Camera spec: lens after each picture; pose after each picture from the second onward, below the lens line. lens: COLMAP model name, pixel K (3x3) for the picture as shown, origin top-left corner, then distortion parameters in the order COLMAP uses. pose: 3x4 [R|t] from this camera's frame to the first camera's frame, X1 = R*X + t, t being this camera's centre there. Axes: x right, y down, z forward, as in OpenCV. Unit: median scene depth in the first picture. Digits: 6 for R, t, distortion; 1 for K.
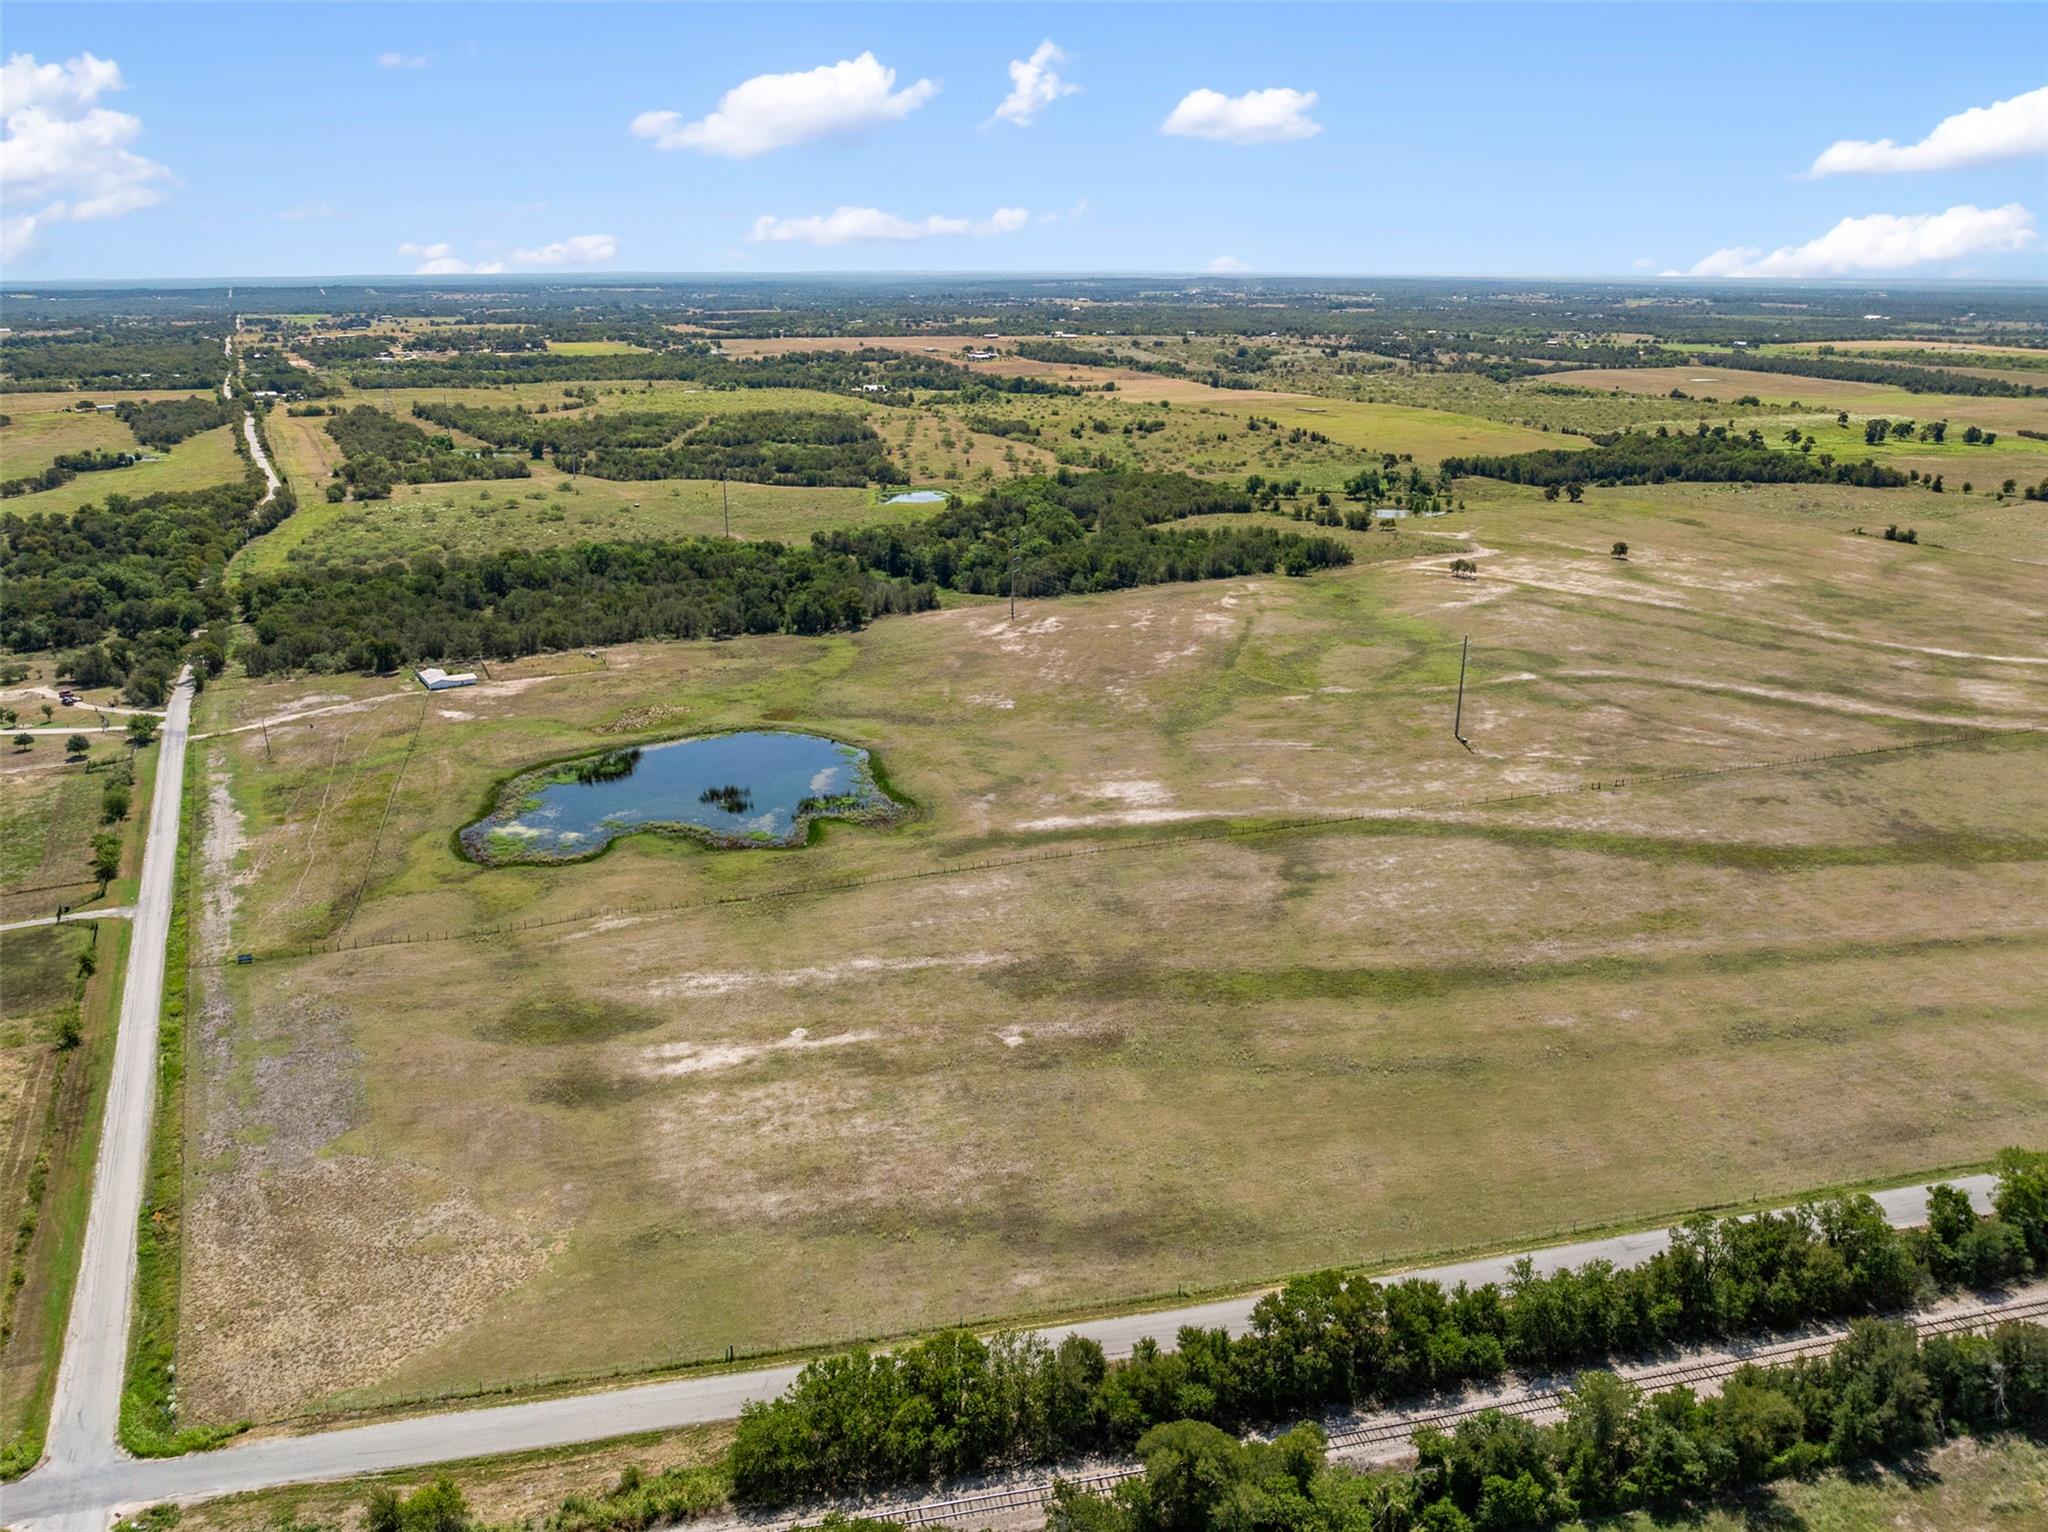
lens RADIAL K [[1461.2, 0, 1023.9], [0, 1461.2, 757.1], [0, 0, 1]] dist [-0.027718, -0.012833]
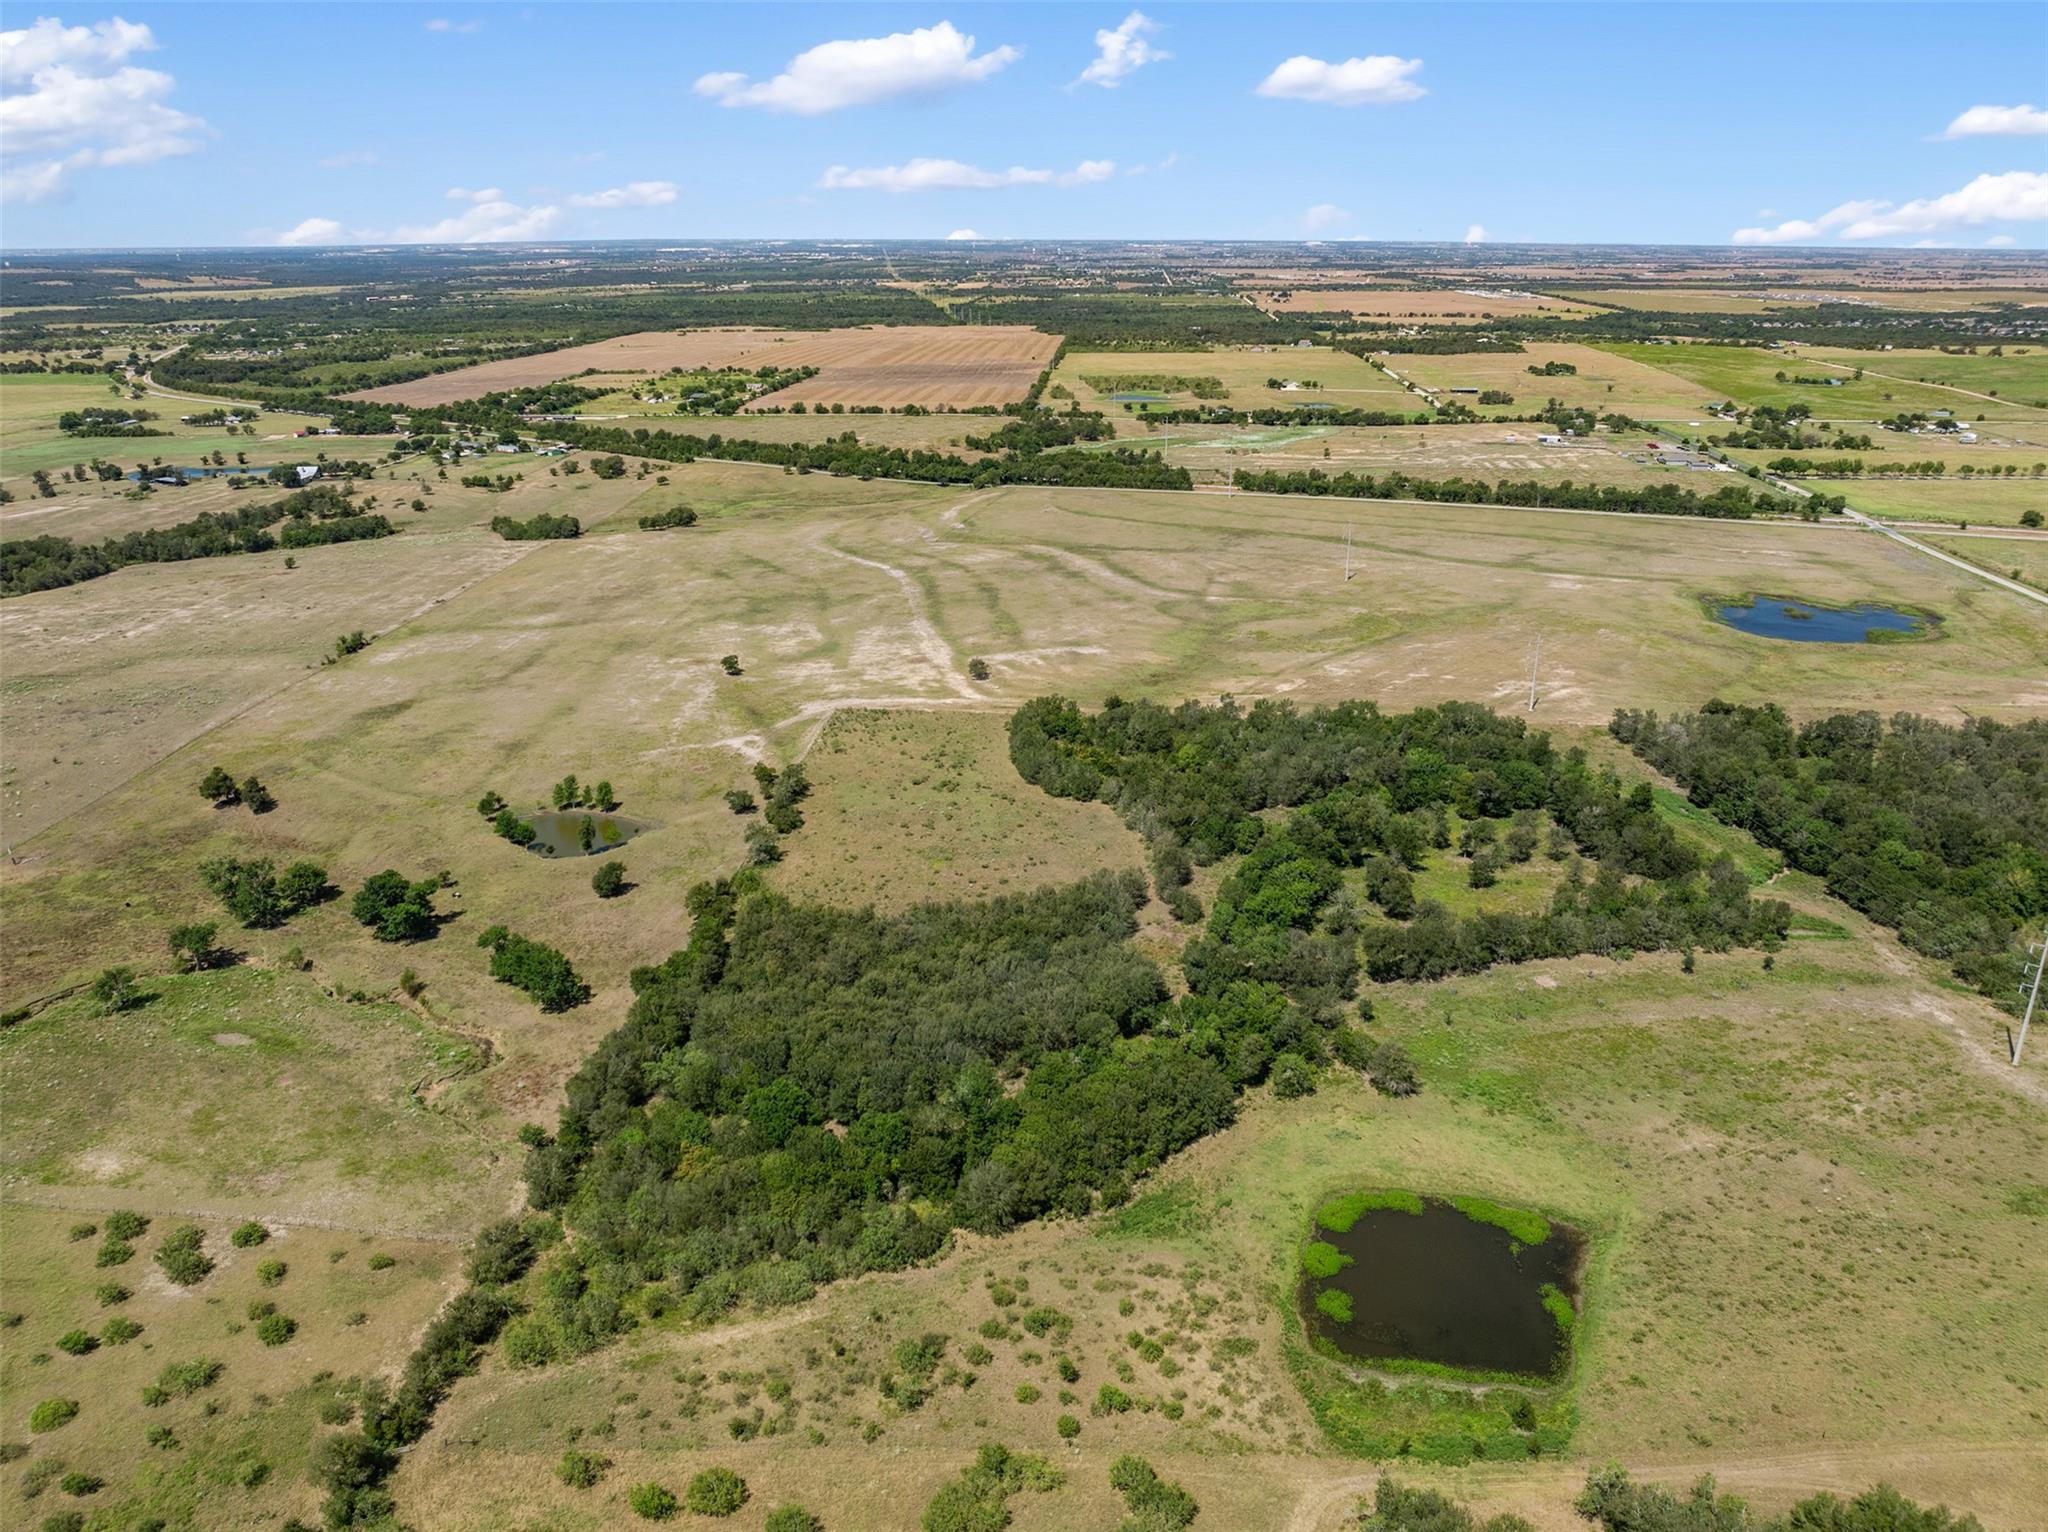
lens RADIAL K [[1461.2, 0, 1023.9], [0, 1461.2, 757.1], [0, 0, 1]] dist [-0.027718, -0.012833]
pose [[-0.851562, -0.173997, 0.494537, -0.245770], [0.171322, 0.799164, 0.576182, -0.829295], [-0.495470, 0.575380, -0.650728, 2.218042]]
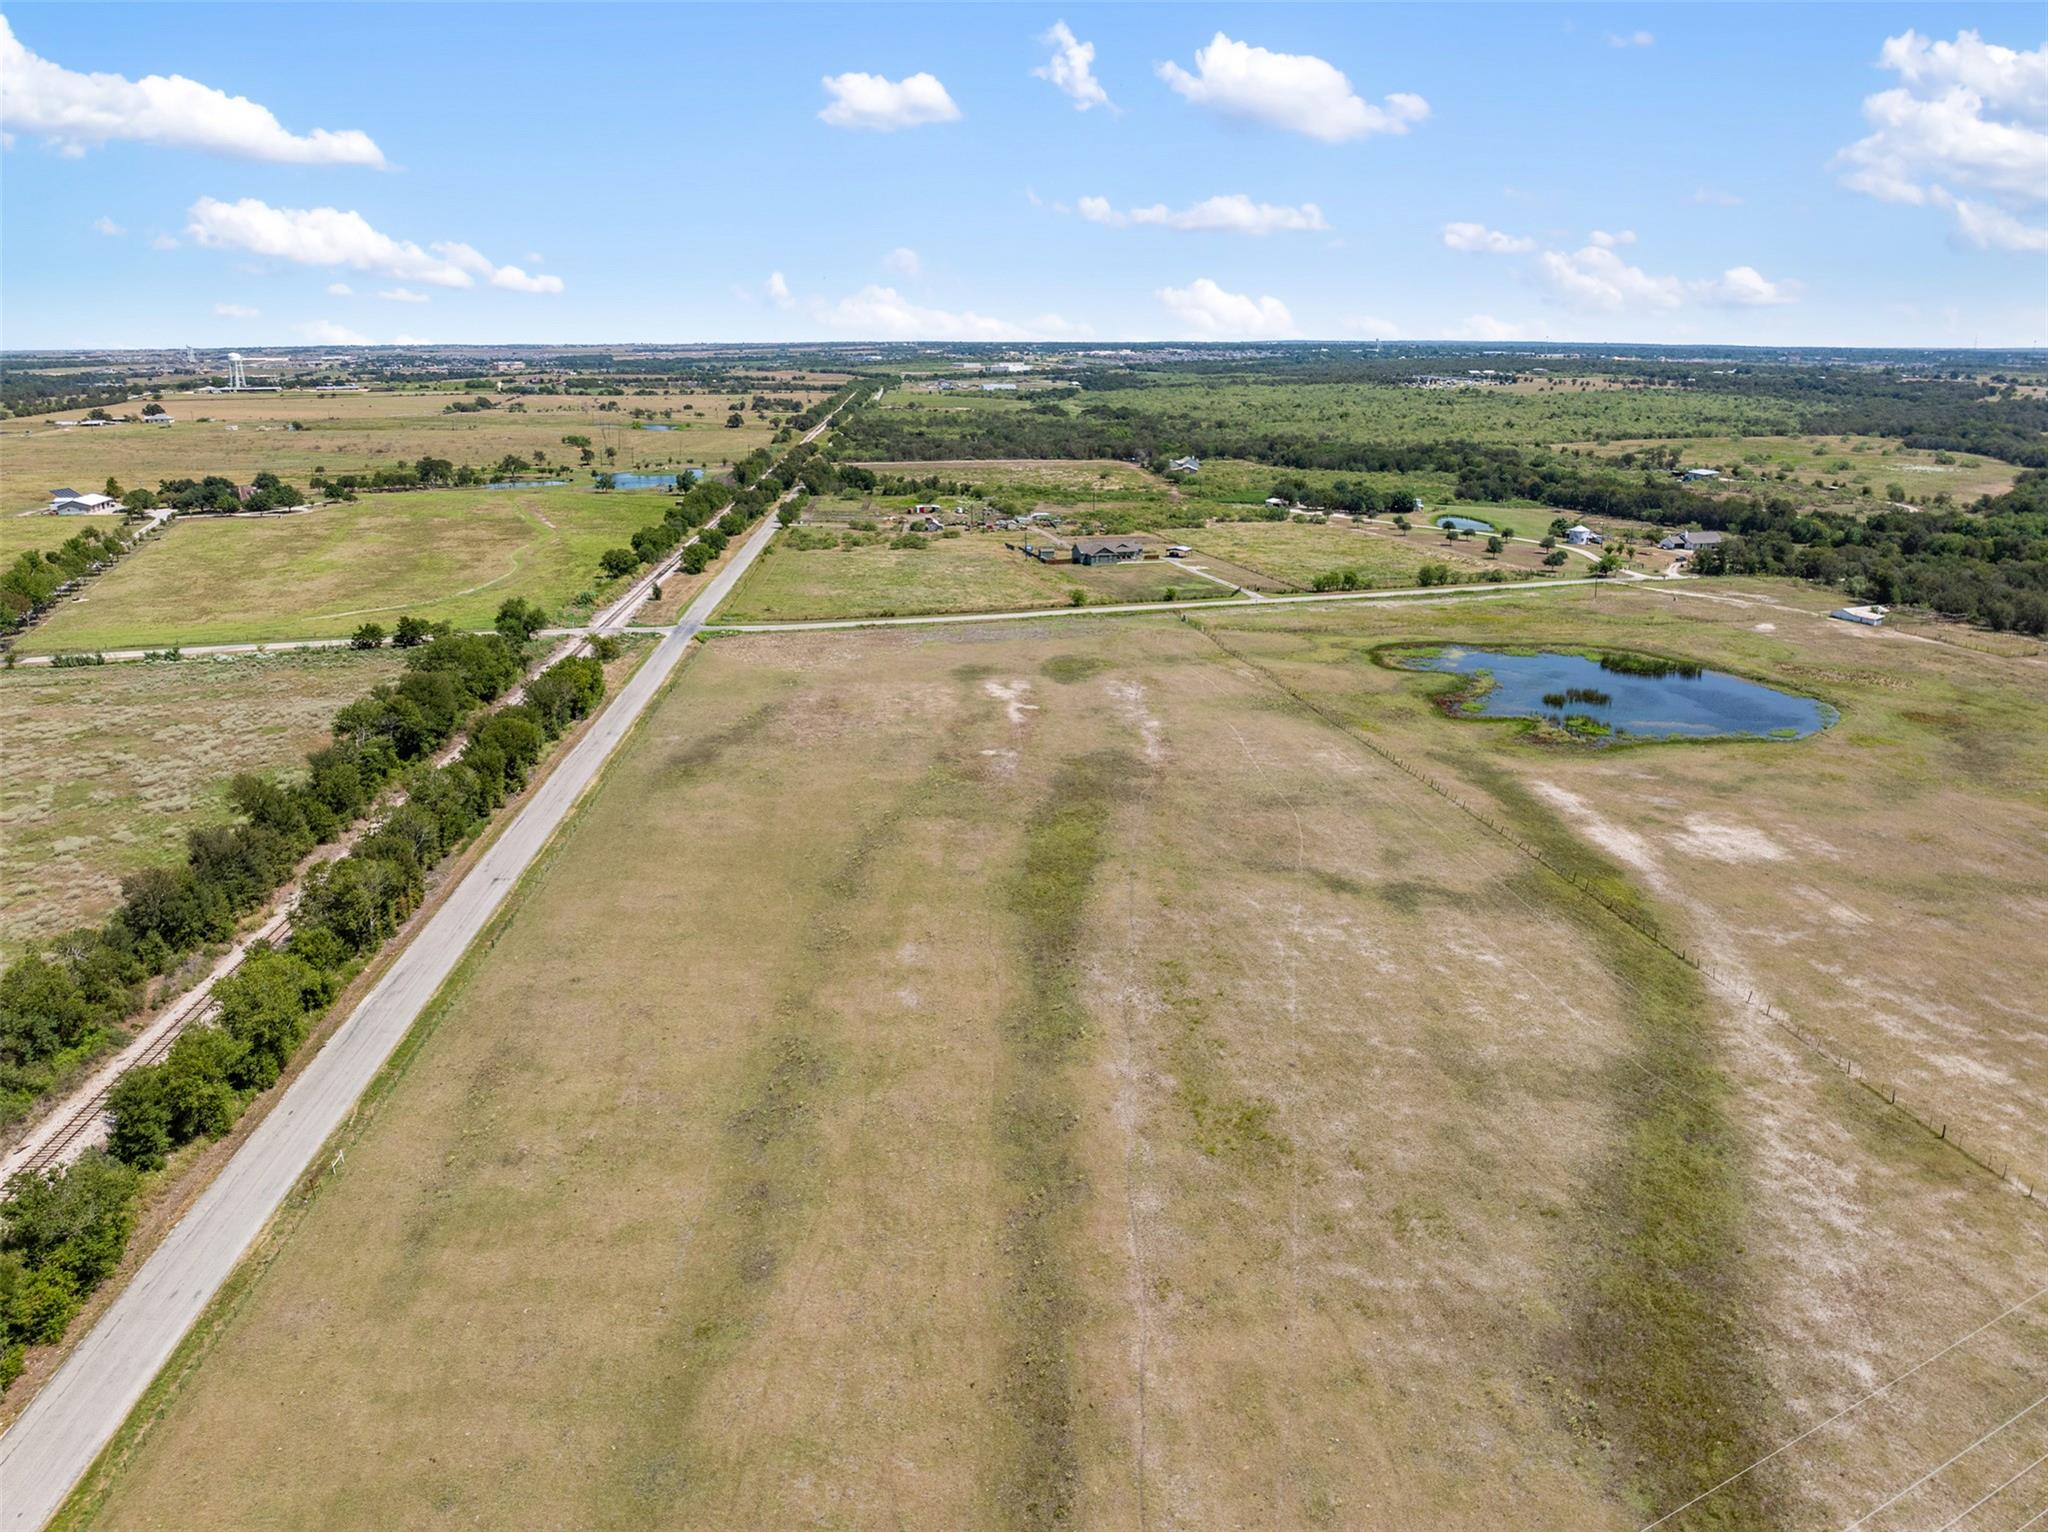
lens RADIAL K [[1443.8, 0, 1027.8], [0, 1443.8, 769.3], [0, 0, 1]] dist [-0.026401, -0.012653]
pose [[-0.146360, 0.287660, -0.946483, 0.579051], [-0.314879, 0.893475, 0.320241, -0.090217], [0.937779, 0.344898, -0.040191, 0.588496]]
